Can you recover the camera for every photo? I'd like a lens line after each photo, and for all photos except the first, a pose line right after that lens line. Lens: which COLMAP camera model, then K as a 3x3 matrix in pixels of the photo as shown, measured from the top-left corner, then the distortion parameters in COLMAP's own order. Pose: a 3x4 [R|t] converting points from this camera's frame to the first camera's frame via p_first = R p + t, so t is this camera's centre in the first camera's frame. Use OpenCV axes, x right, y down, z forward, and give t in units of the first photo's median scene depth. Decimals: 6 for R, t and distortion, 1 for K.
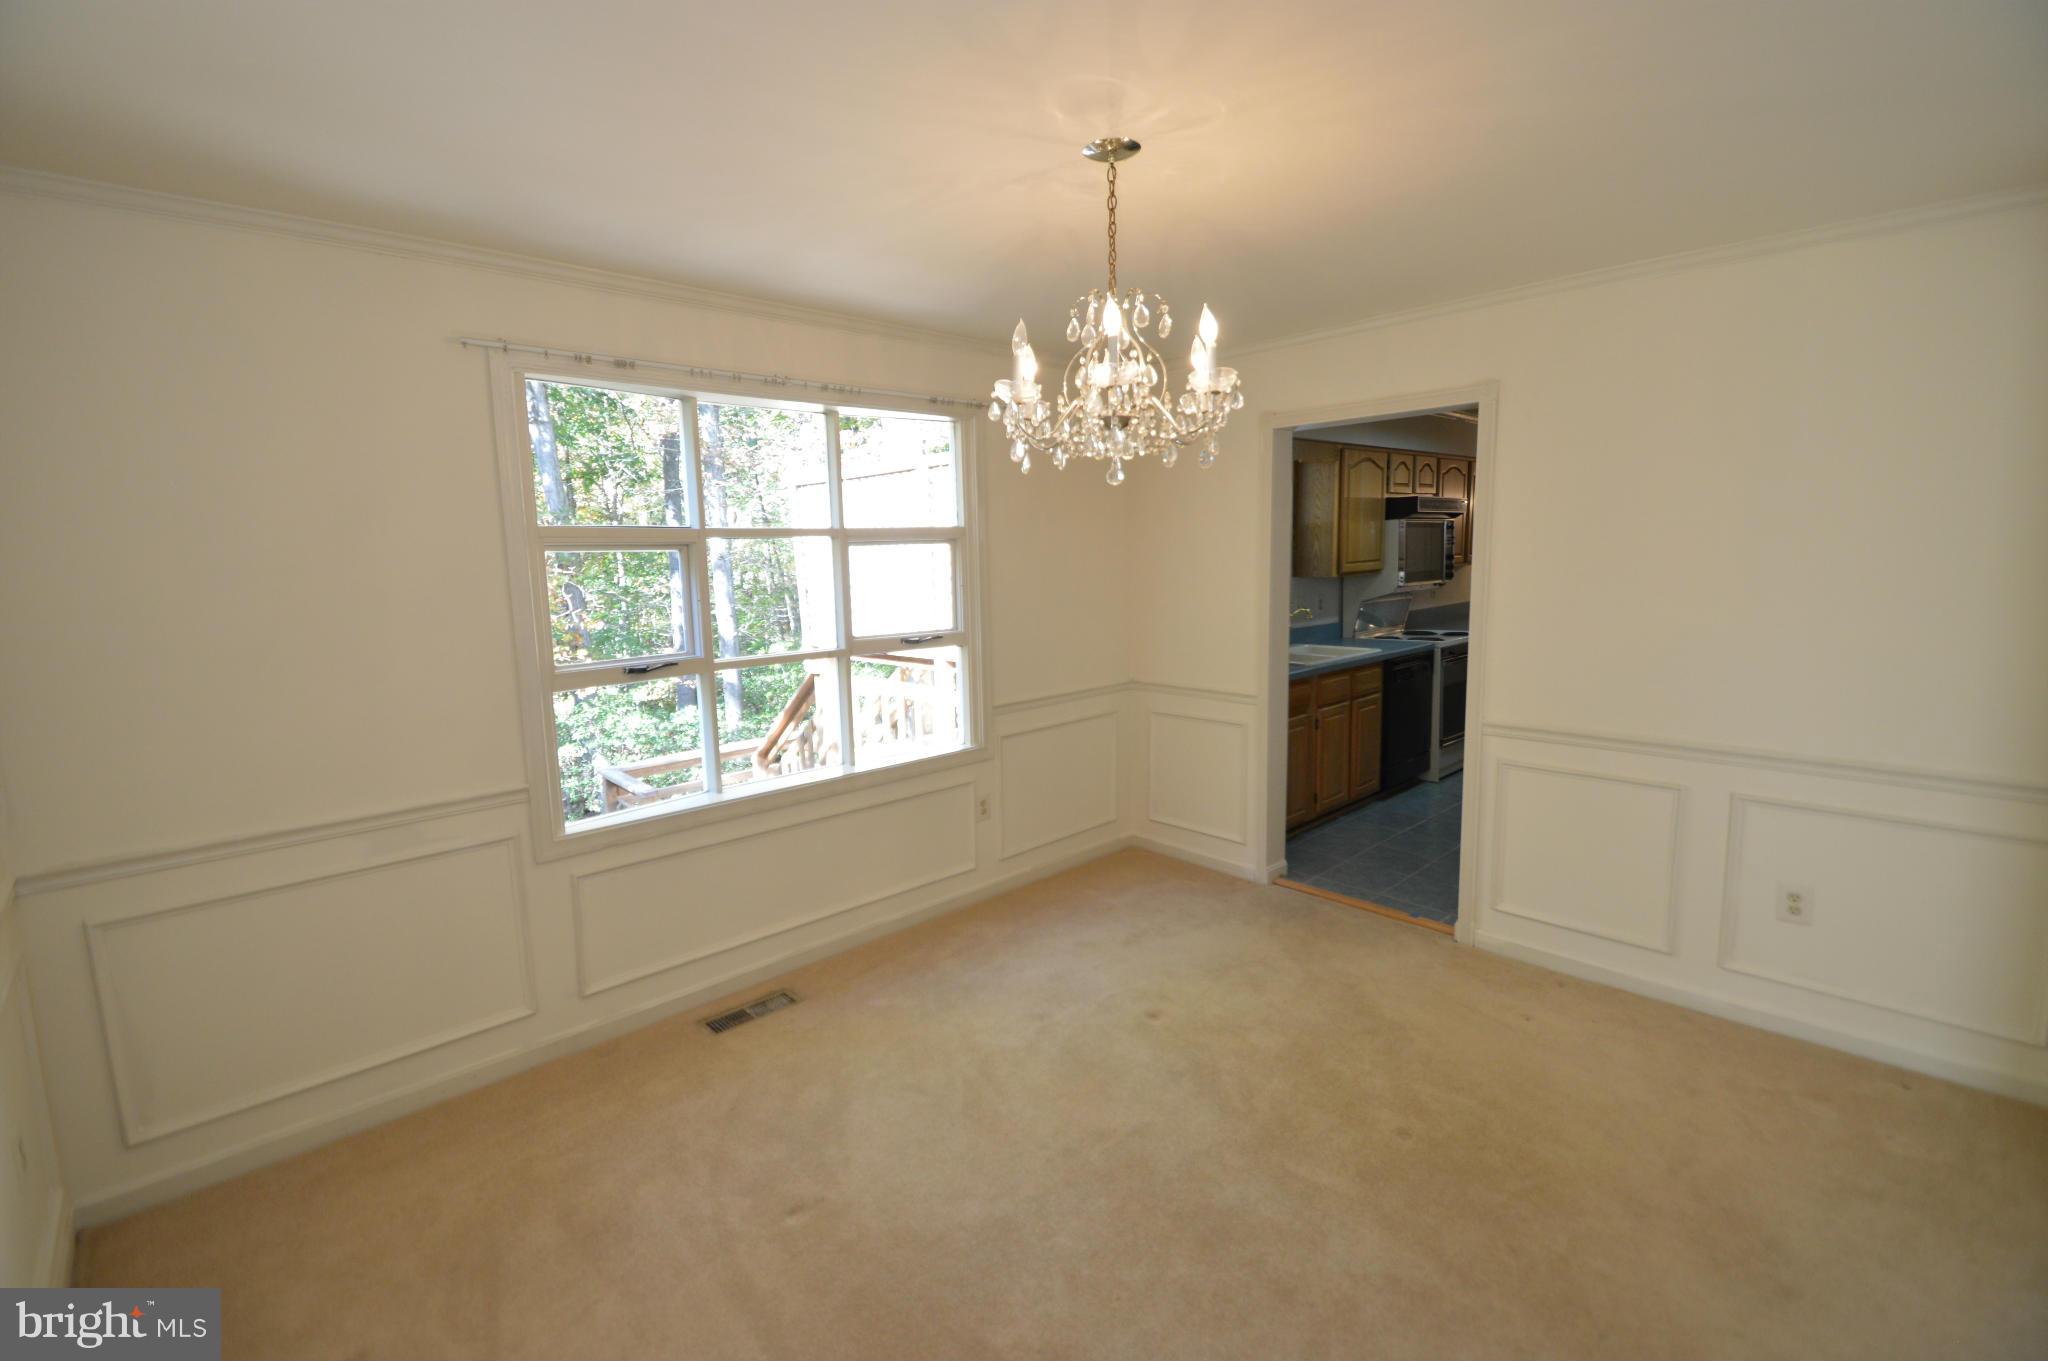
lens RADIAL K [[912.8, 0, 1005.5], [0, 912.8, 654.6], [0, 0, 1]] dist [0.002204, -0.011783]
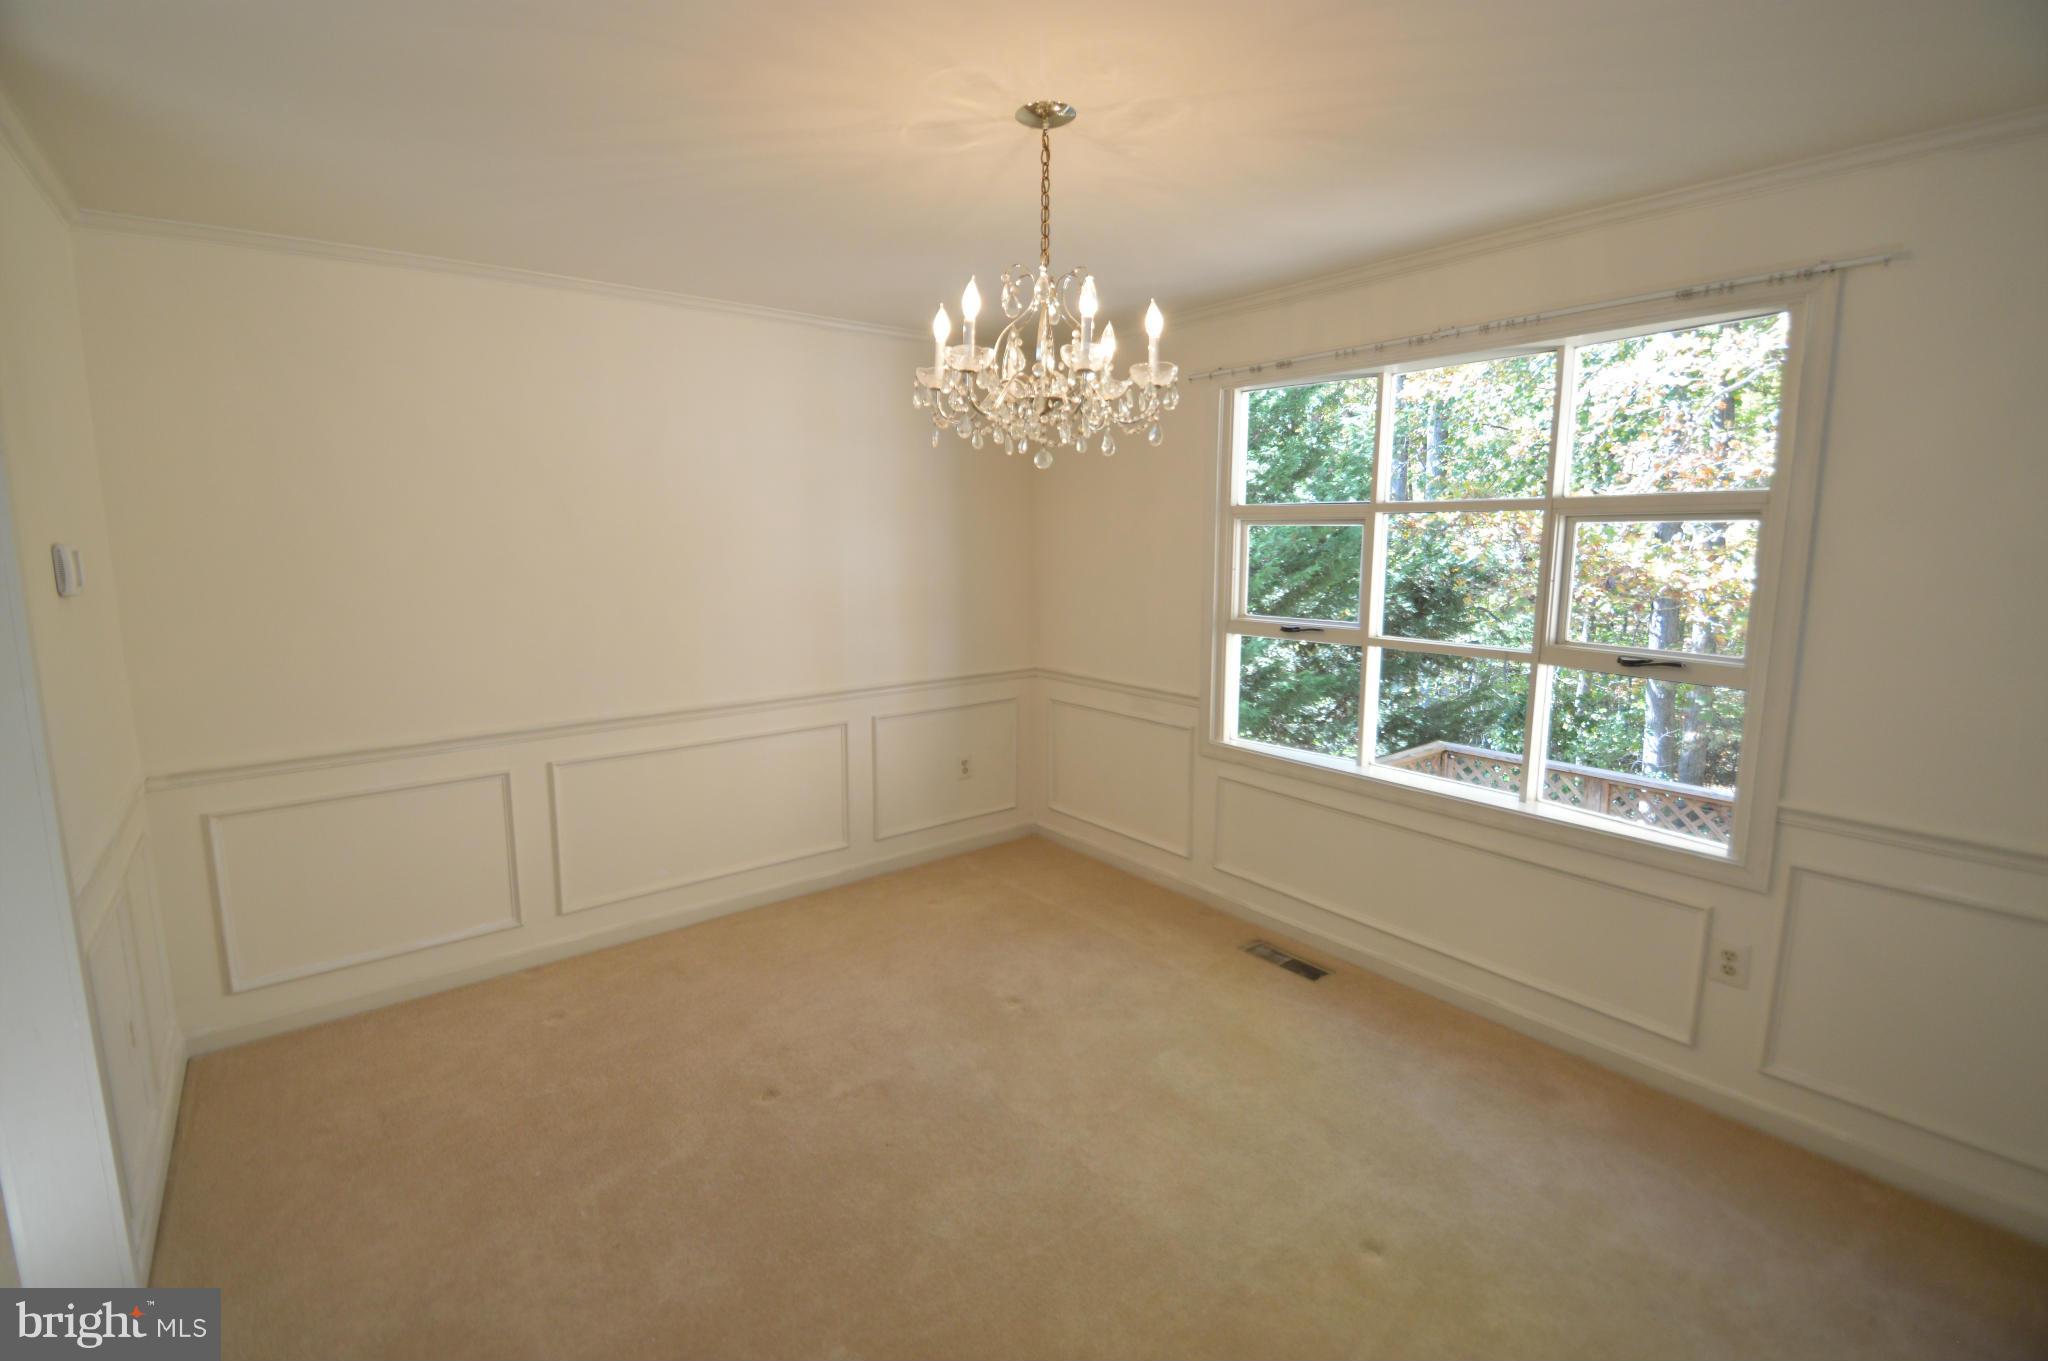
lens RADIAL K [[912.8, 0, 1005.5], [0, 912.8, 654.6], [0, 0, 1]] dist [0.002204, -0.011783]
pose [[-0.109080, 0.151368, -0.982440, 0.751626], [-0.110941, 0.980309, 0.163358, -0.096704], [0.987823, 0.126812, -0.090139, 0.729922]]
